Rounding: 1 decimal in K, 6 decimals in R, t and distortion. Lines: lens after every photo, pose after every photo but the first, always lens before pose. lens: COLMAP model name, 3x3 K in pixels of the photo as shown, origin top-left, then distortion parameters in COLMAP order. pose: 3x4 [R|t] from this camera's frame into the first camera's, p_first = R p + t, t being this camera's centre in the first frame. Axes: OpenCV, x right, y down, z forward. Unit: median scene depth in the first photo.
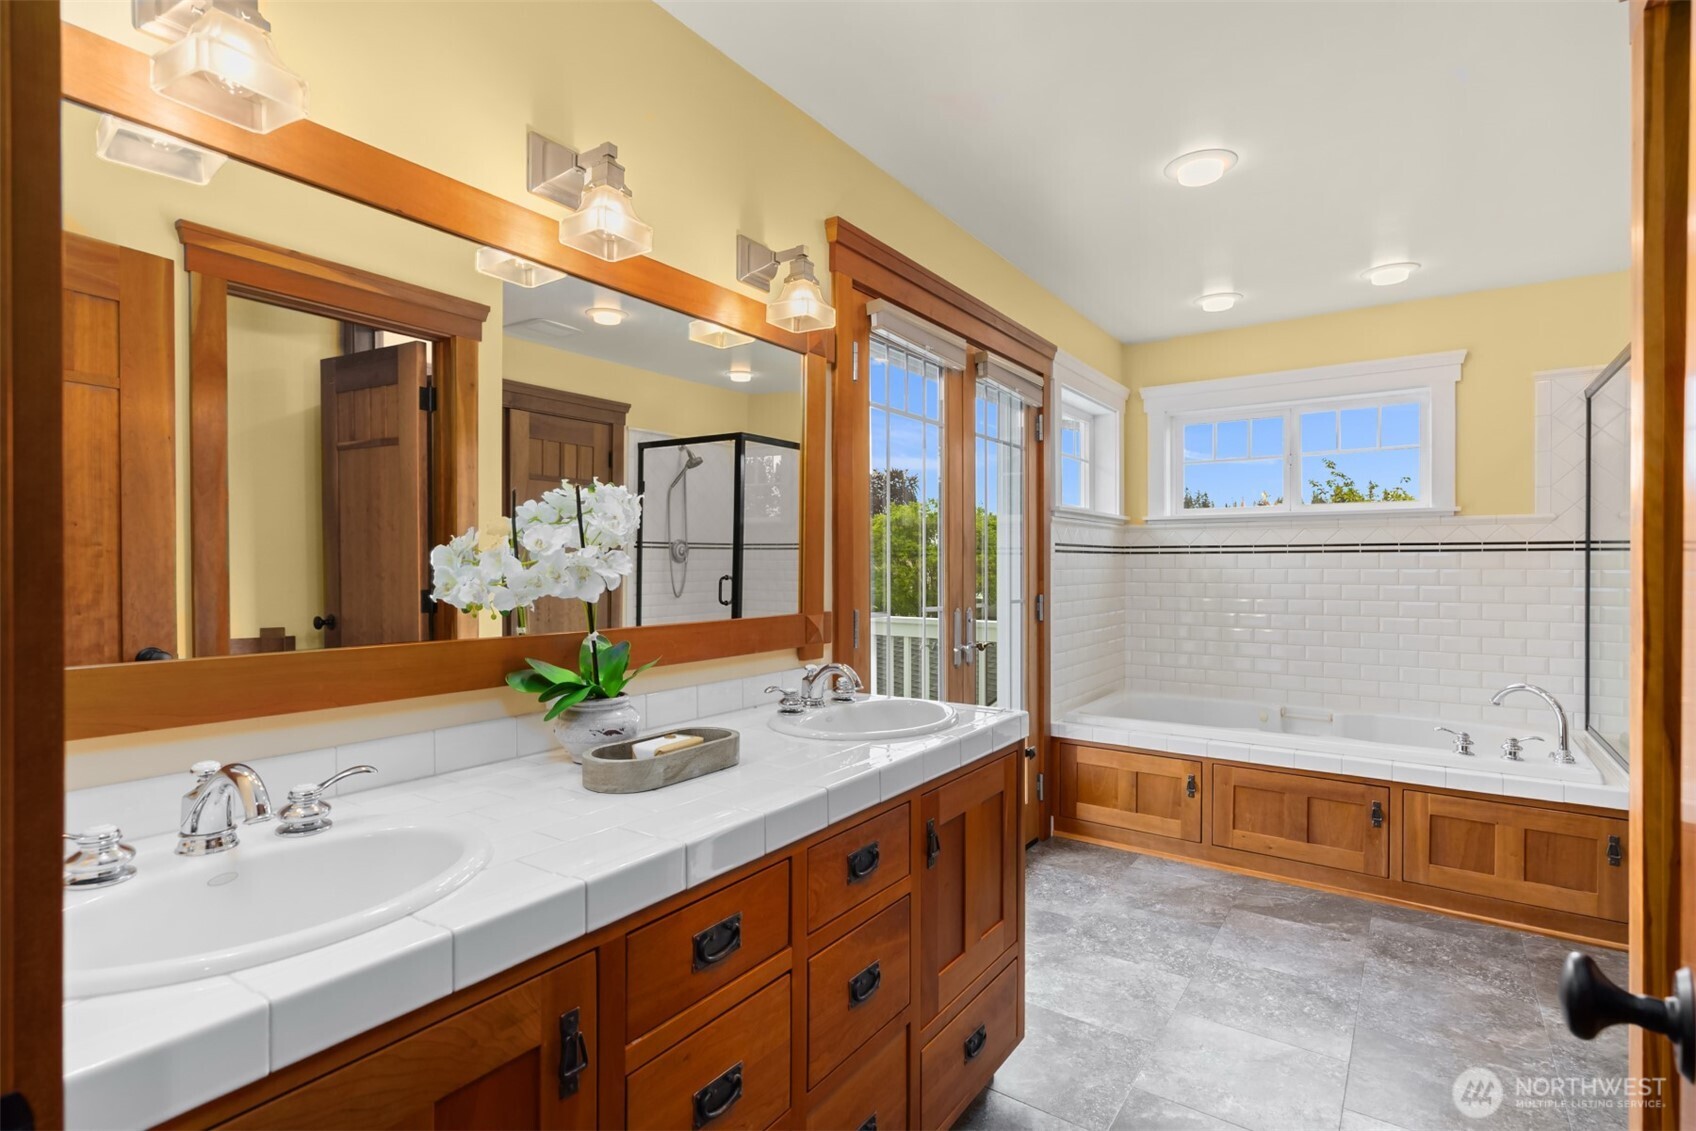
lens RADIAL K [[819.1, 0, 848.0], [0, 819.1, 565.5], [0, 0, 1]] dist [0.002773, 0.000384]
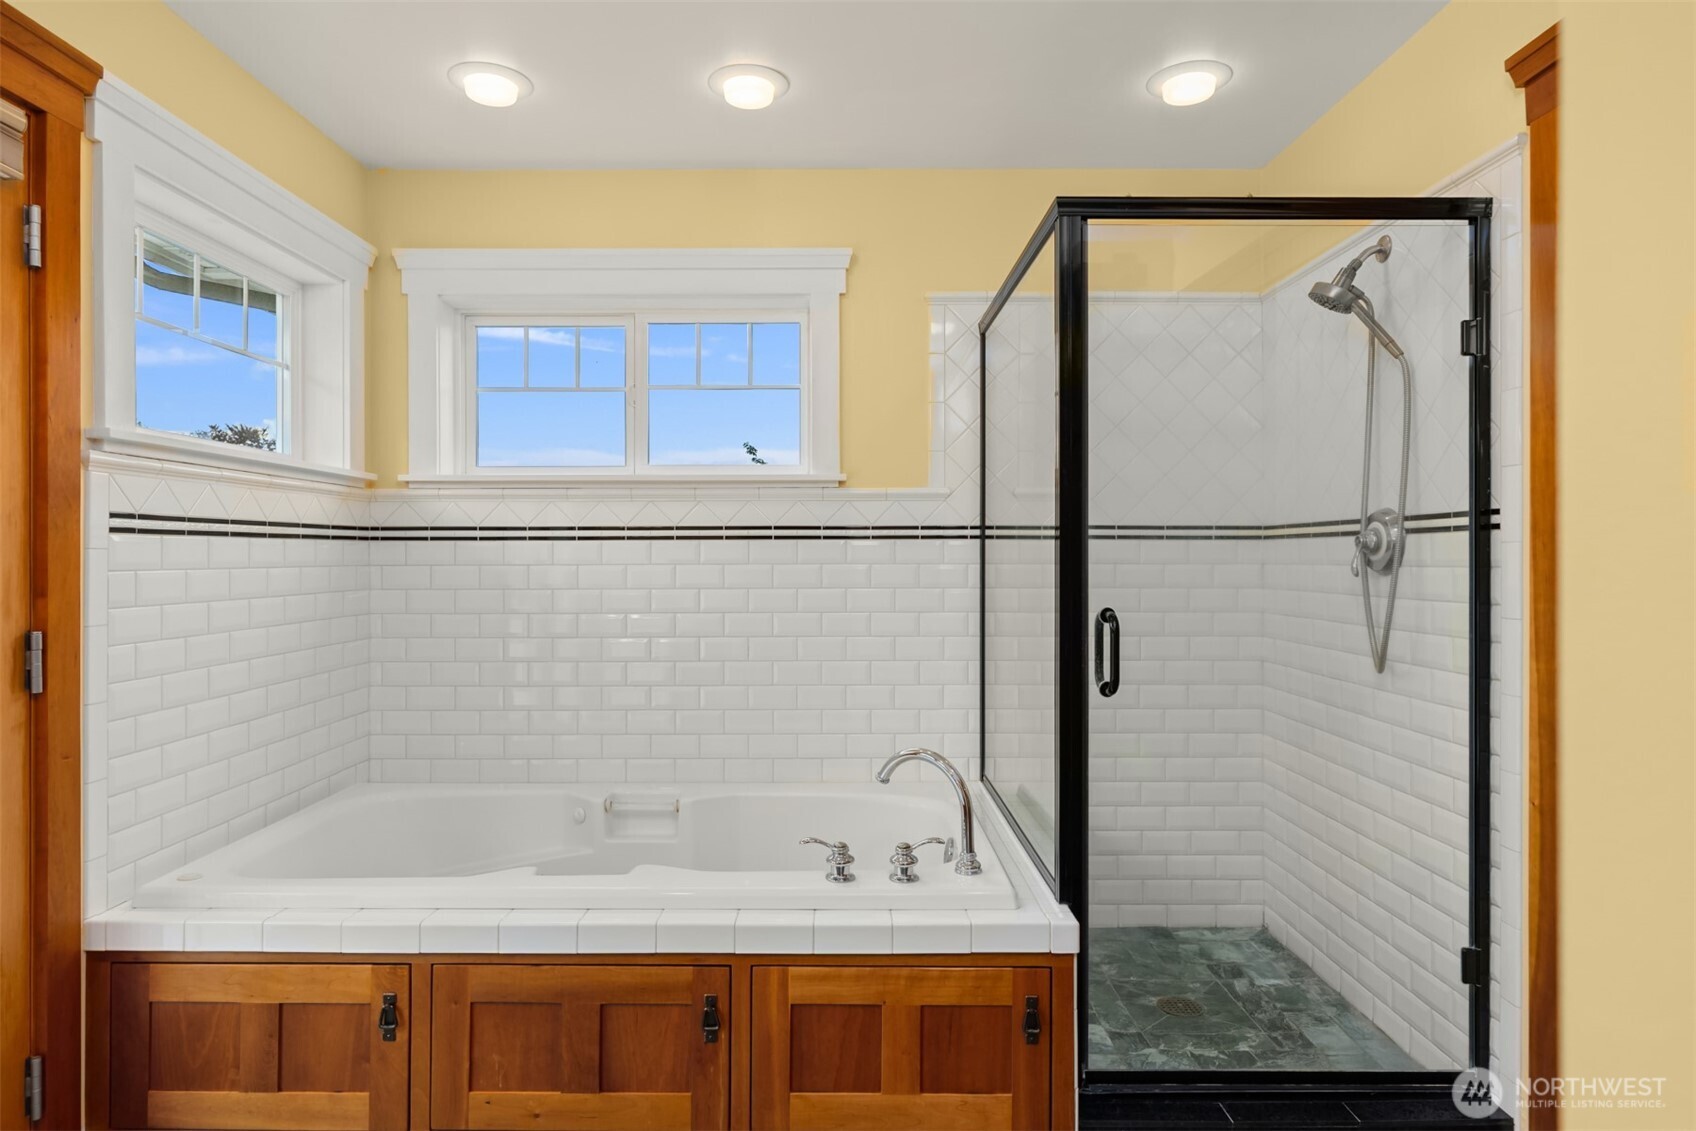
lens RADIAL K [[932.0, 0, 848.0], [0, 932.0, 565.5], [0, 0, 1]] dist [0.003690, 0.000646]
pose [[0.813379, -0.006484, 0.581697, 0.316136], [0.002499, 0.999968, 0.007652, -0.000828], [-0.581728, -0.004770, 0.813369, 0.390843]]
